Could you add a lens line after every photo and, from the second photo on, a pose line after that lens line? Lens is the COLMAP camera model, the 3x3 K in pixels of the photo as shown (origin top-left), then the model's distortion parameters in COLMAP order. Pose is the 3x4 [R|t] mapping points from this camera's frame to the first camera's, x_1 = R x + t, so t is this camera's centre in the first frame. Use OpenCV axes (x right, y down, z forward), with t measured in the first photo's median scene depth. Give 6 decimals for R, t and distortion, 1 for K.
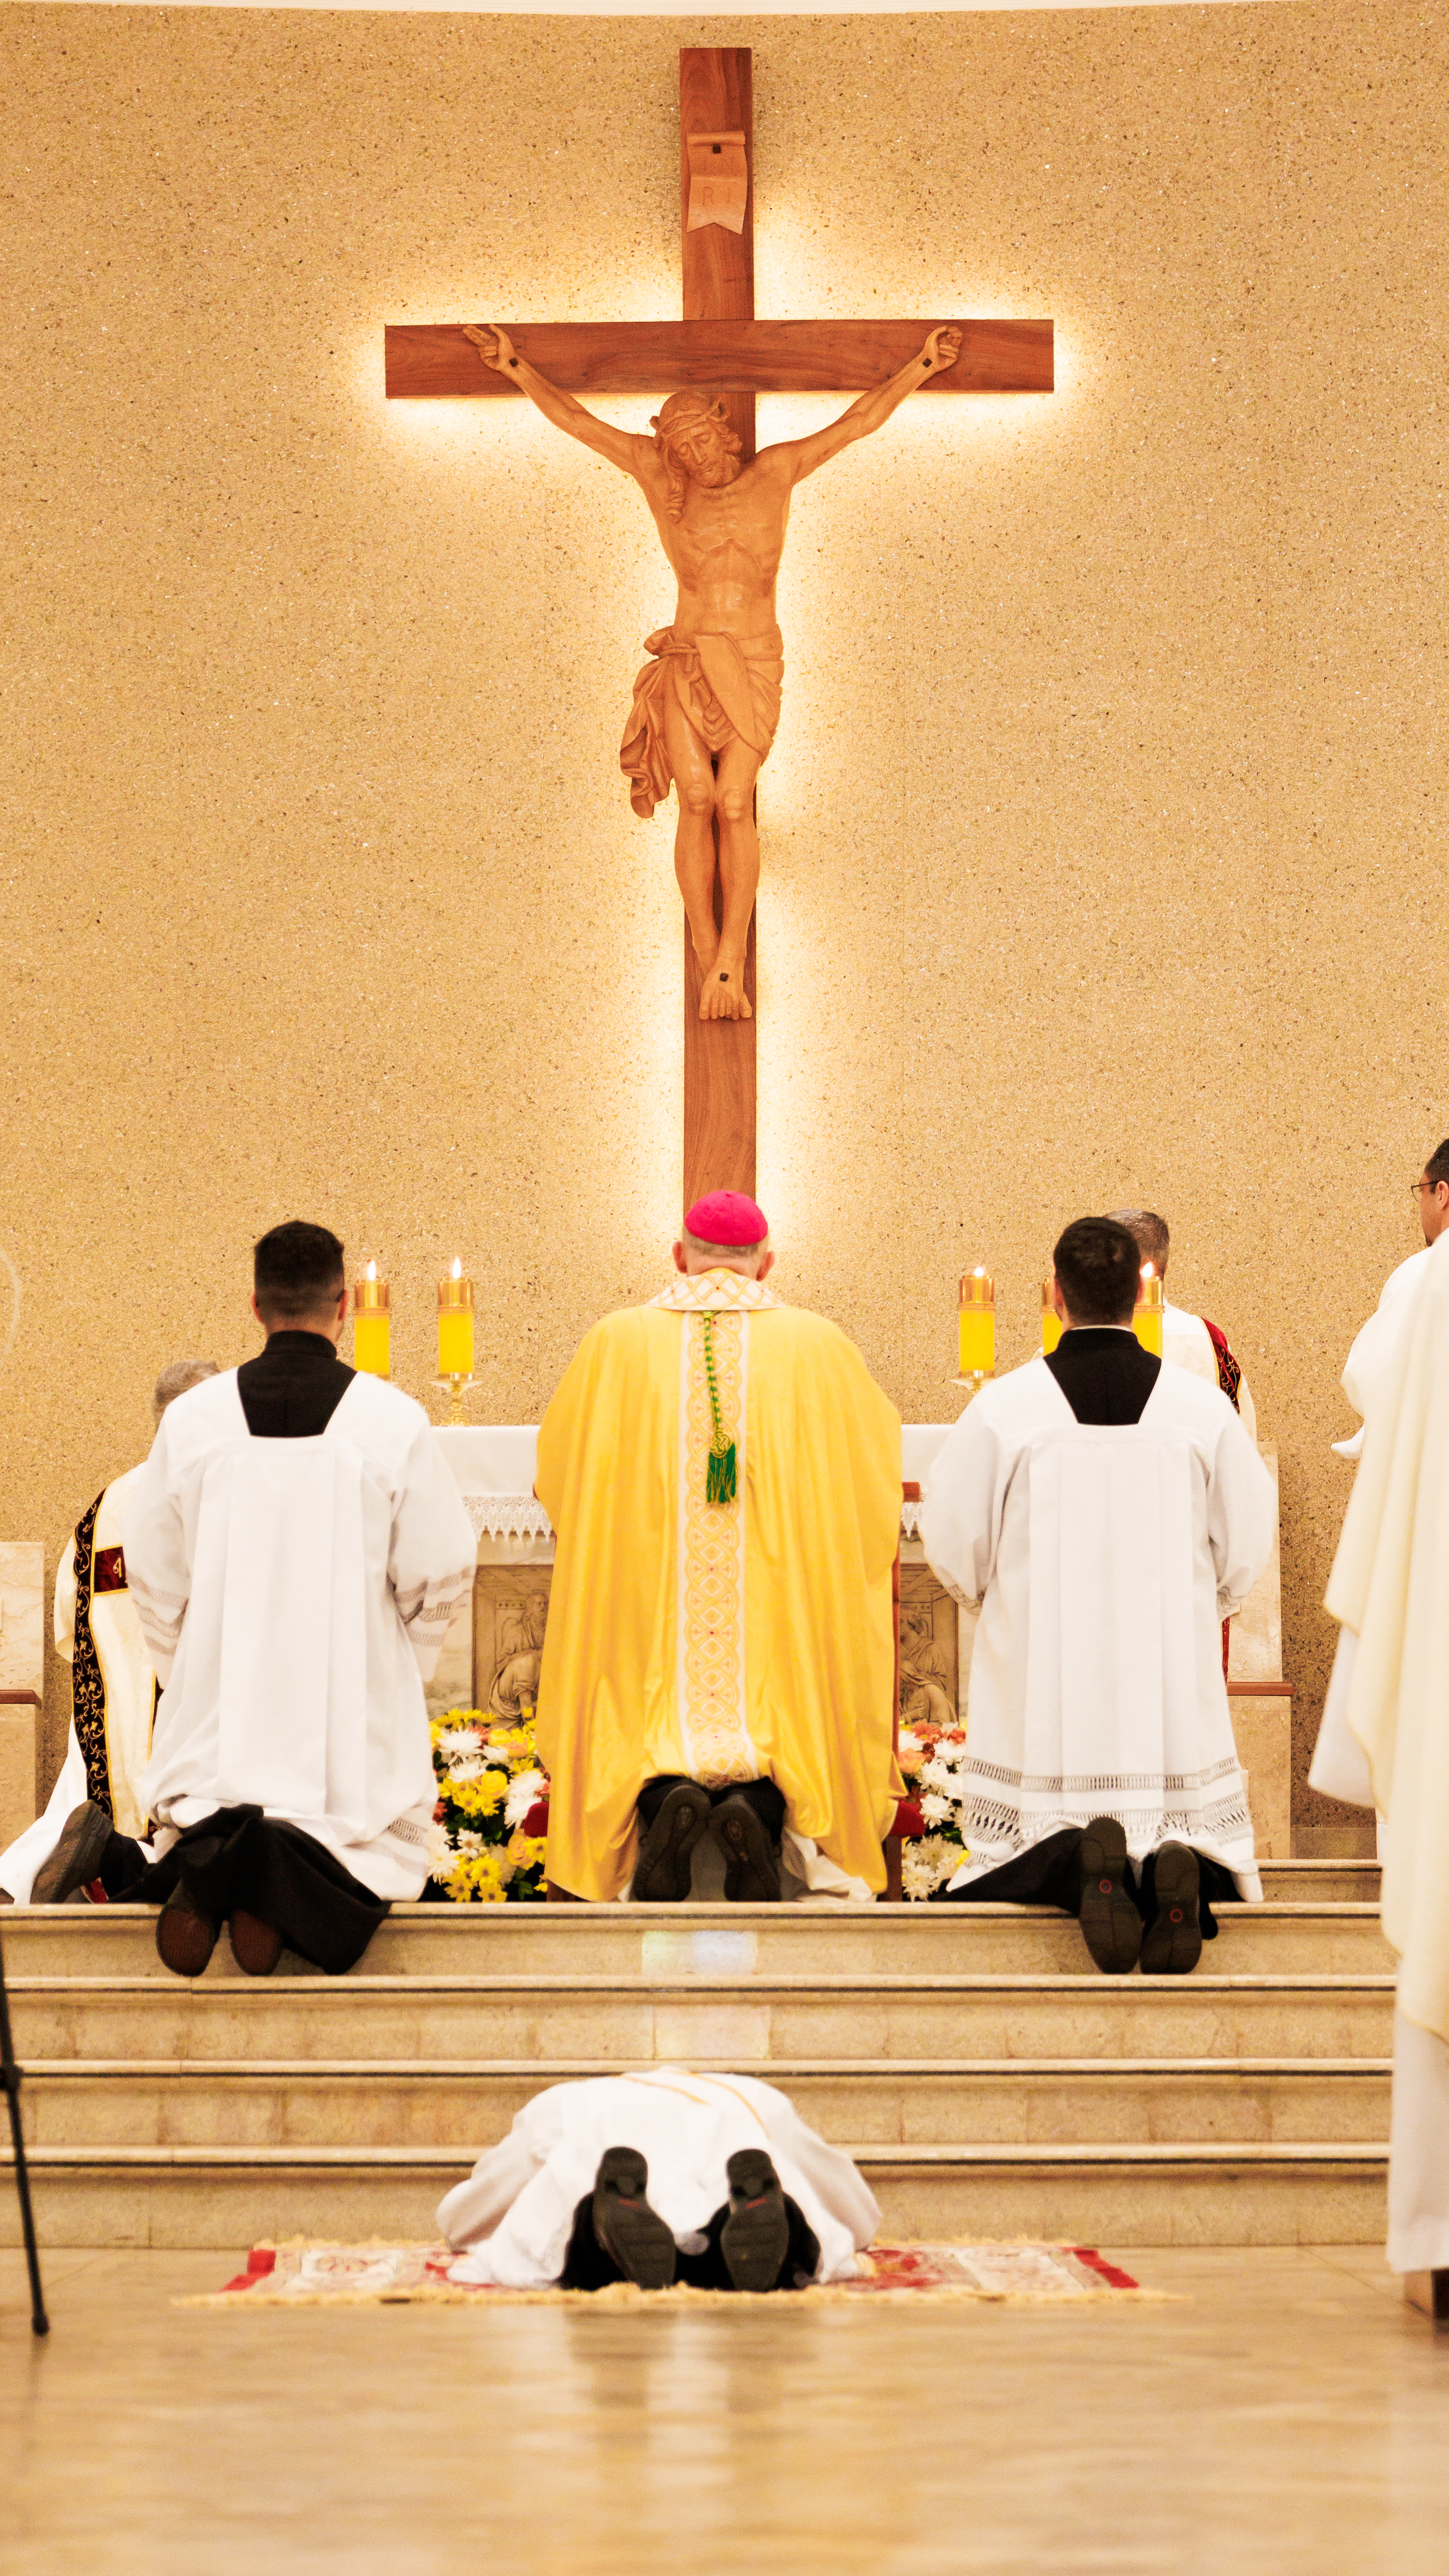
lens RADIAL K [[8093.6, 0, 731.4], [0, 8093.6, 1287.3], [0, 0, 1]] dist [0.081766, 0.504960]
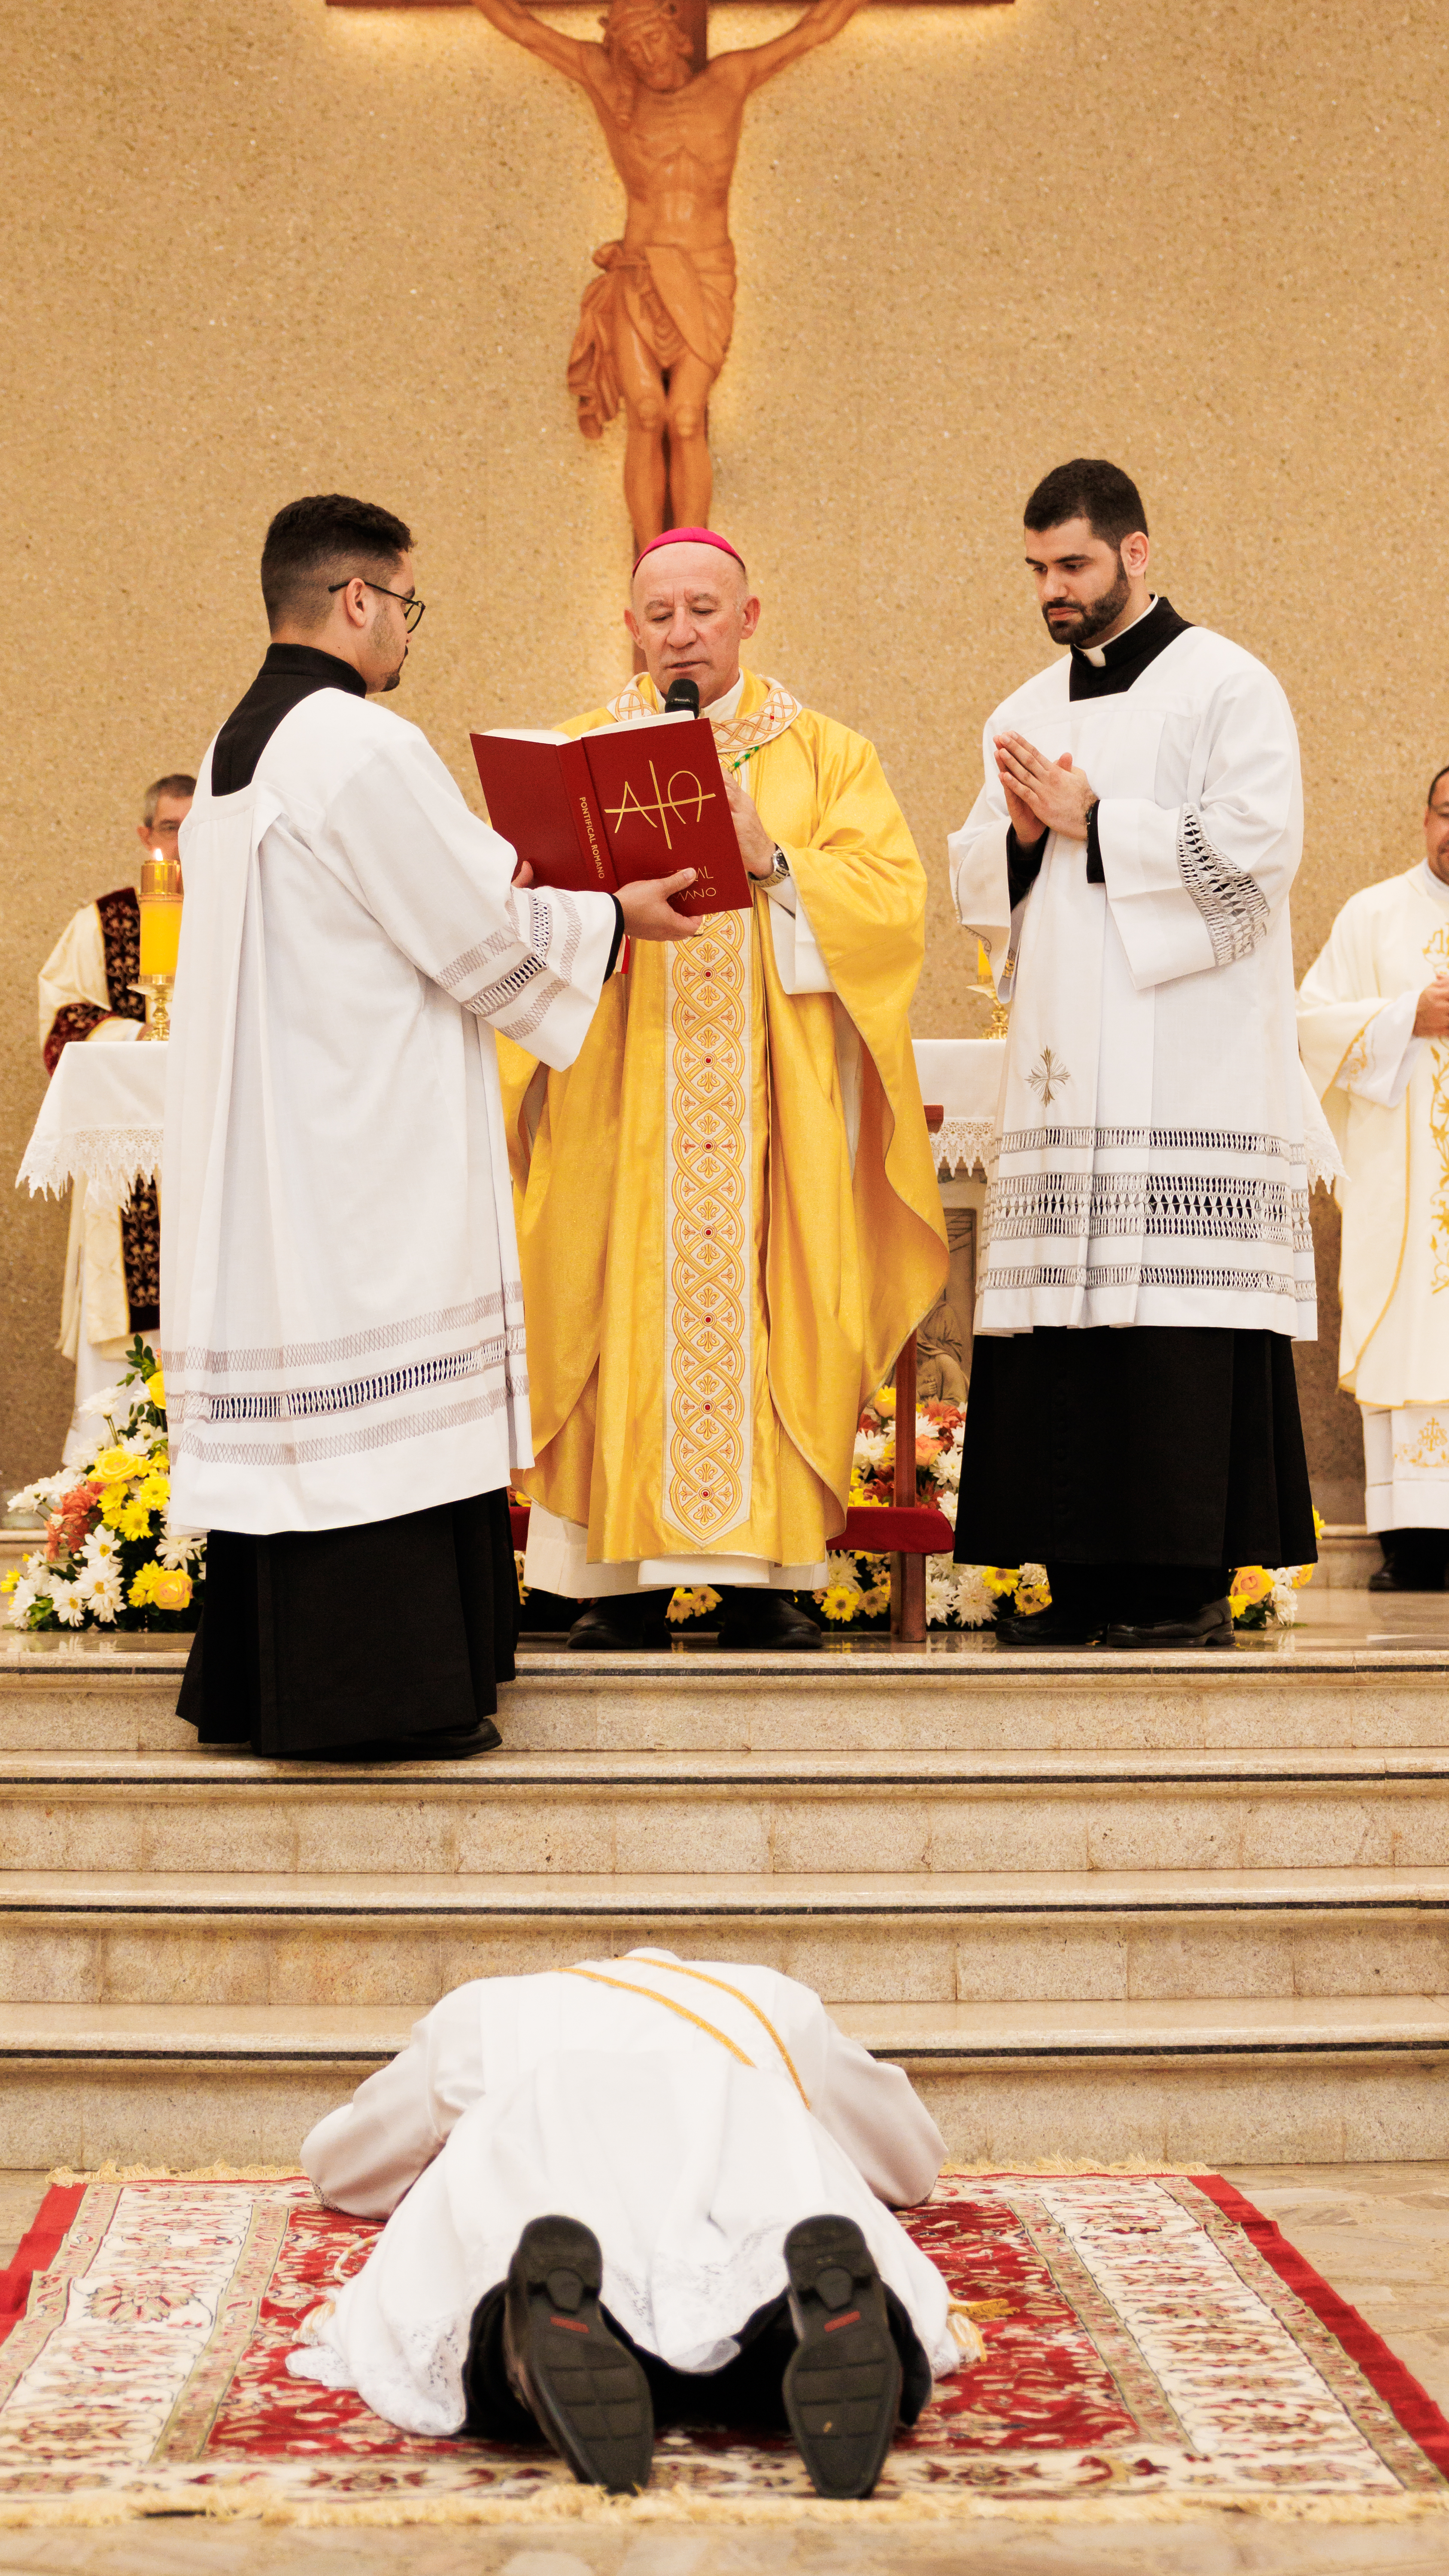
lens RADIAL K [[5311.1, 0, 724.5], [0, 5311.1, 1288.0], [0, 0, 1]] dist [0.039199, -0.102456]
pose [[0.999862, 0.001824, 0.016519, -0.005294], [-0.002610, 0.998860, 0.047673, 0.012977], [-0.016413, -0.047710, 0.998726, 0.362381]]
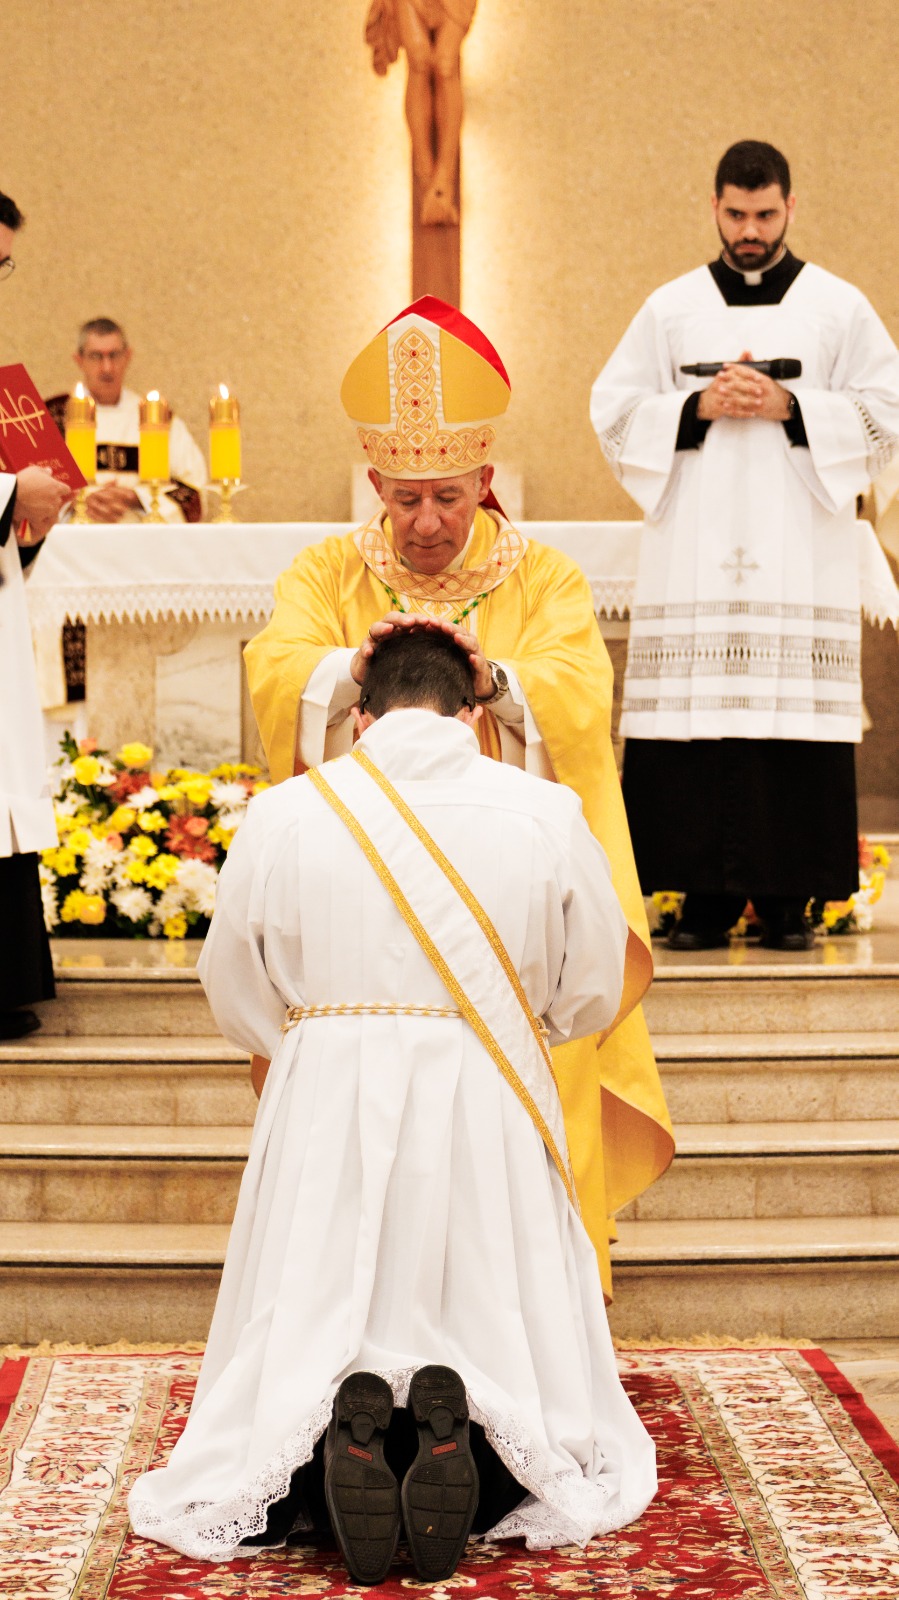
lens RADIAL K [[3556.0, 0, 449.5], [0, 3556.0, 800.0], [0, 0, 1]] dist [0.083316, -0.399438]
pose [[0.999959, -0.001747, 0.008847, -0.004730], [0.000849, 0.994935, 0.100515, 0.003980], [-0.008978, -0.100503, 0.994896, 0.378101]]
